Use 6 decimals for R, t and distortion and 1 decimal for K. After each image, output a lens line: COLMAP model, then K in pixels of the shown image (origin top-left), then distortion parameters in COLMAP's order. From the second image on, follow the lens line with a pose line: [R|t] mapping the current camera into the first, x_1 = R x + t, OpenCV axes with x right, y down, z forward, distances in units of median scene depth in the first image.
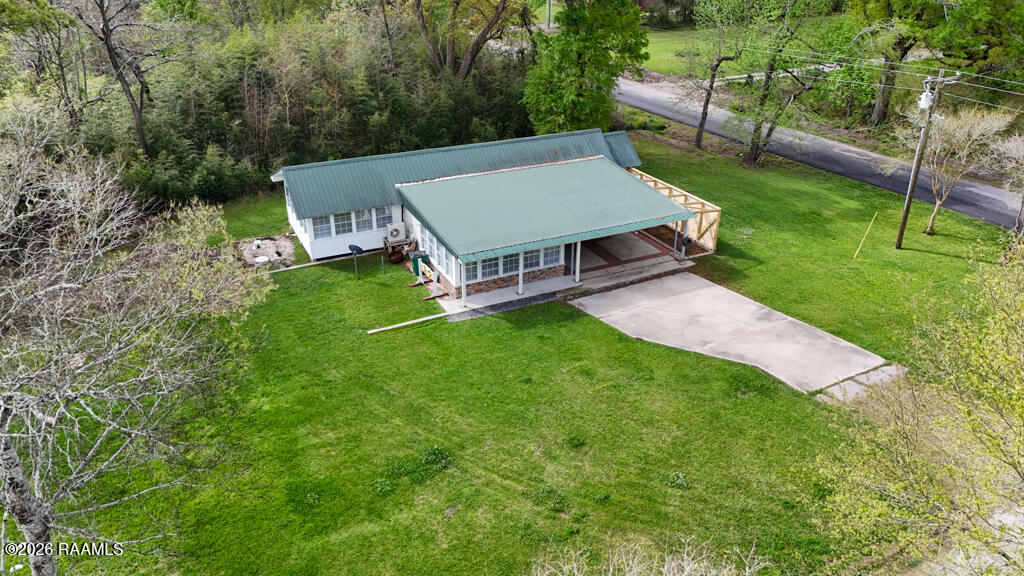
lens RADIAL K [[754.5, 0, 512.0], [0, 754.5, 288.0], [0, 0, 1]] dist [0.037783, -0.003654]
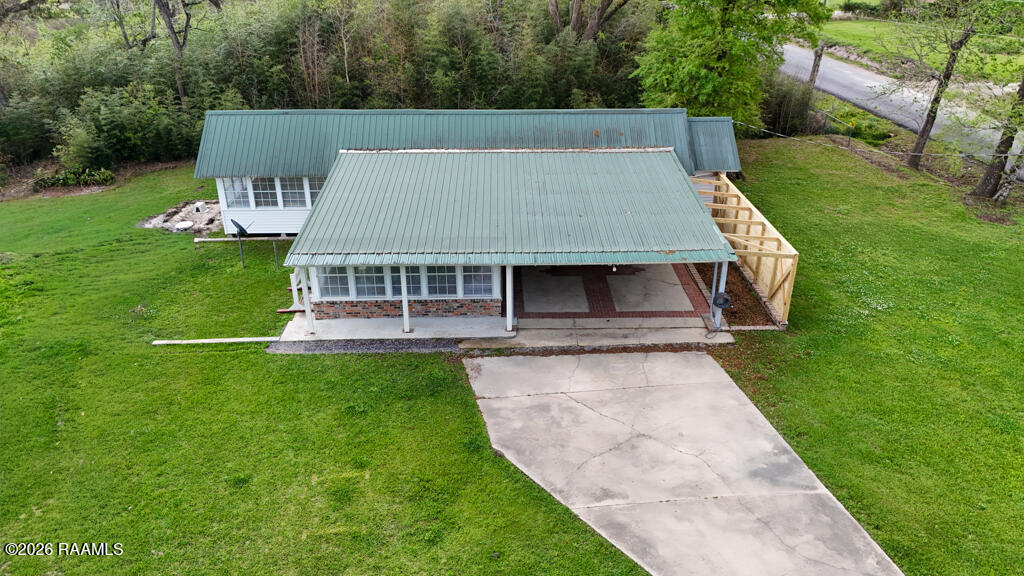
lens RADIAL K [[754.5, 0, 512.0], [0, 754.5, 288.0], [0, 0, 1]] dist [0.037783, -0.003654]
pose [[0.907264, 0.177071, -0.381468, 0.306644], [-0.181078, 0.983133, 0.025687, -0.056584], [0.379582, 0.045771, 0.924025, 0.405933]]
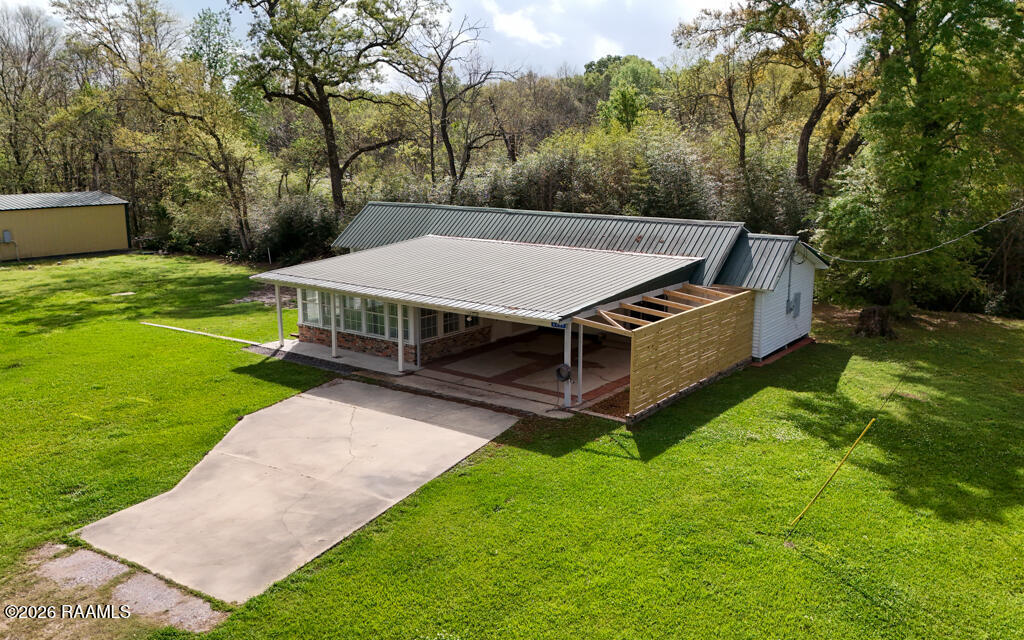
lens RADIAL K [[835.2, 0, 512.0], [0, 835.2, 320.0], [0, 0, 1]] dist [0.072208, -0.098781]
pose [[0.459310, 0.175804, -0.870705, 0.723394], [-0.396293, 0.917817, -0.023734, -0.067109], [0.794975, 0.355956, 0.491233, 0.674418]]
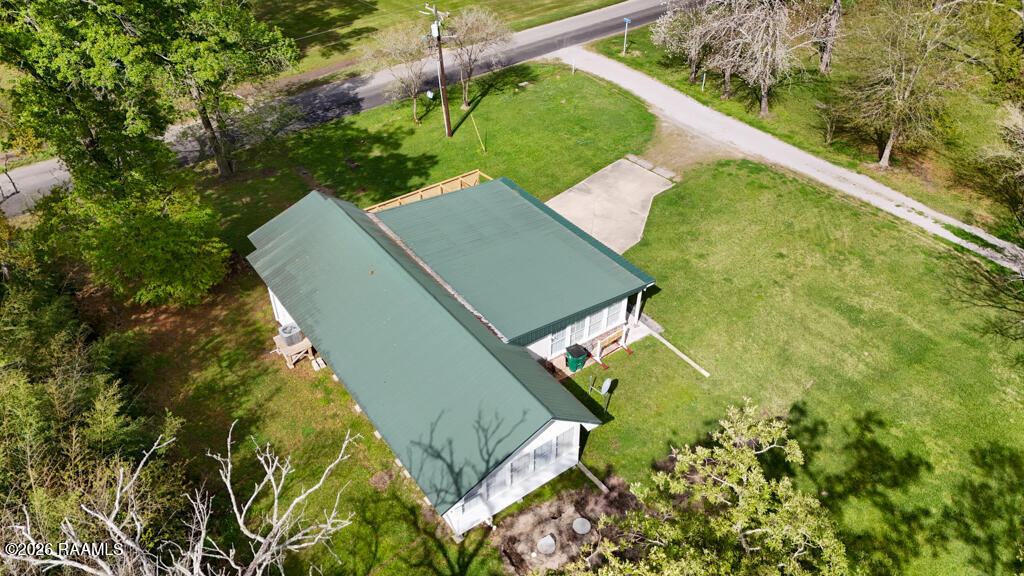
lens RADIAL K [[754.5, 0, 512.0], [0, 754.5, 288.0], [0, 0, 1]] dist [0.037783, -0.003654]
pose [[-0.169886, -0.605814, 0.777257, -0.771857], [0.449525, 0.654244, 0.608188, -0.687697], [-0.876964, 0.452719, 0.161182, 0.858101]]
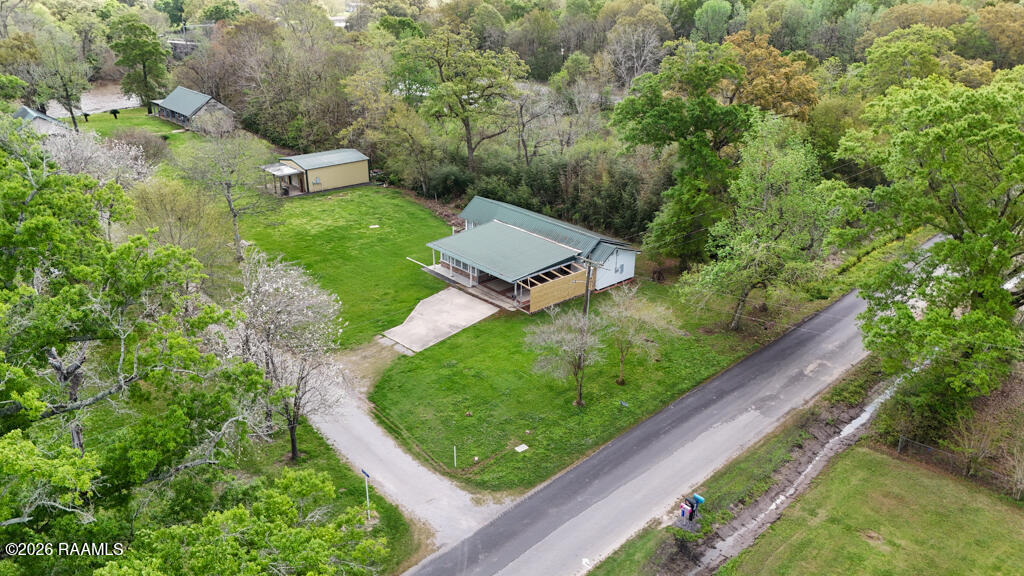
lens RADIAL K [[750.5, 0, 520.5], [0, 750.5, 286.8], [0, 0, 1]] dist [0.077704, -0.000330]
pose [[0.278623, 0.375188, -0.884083, 1.765421], [-0.441052, 0.867711, 0.229240, -0.486982], [0.853137, 0.326055, 0.407242, 0.304672]]
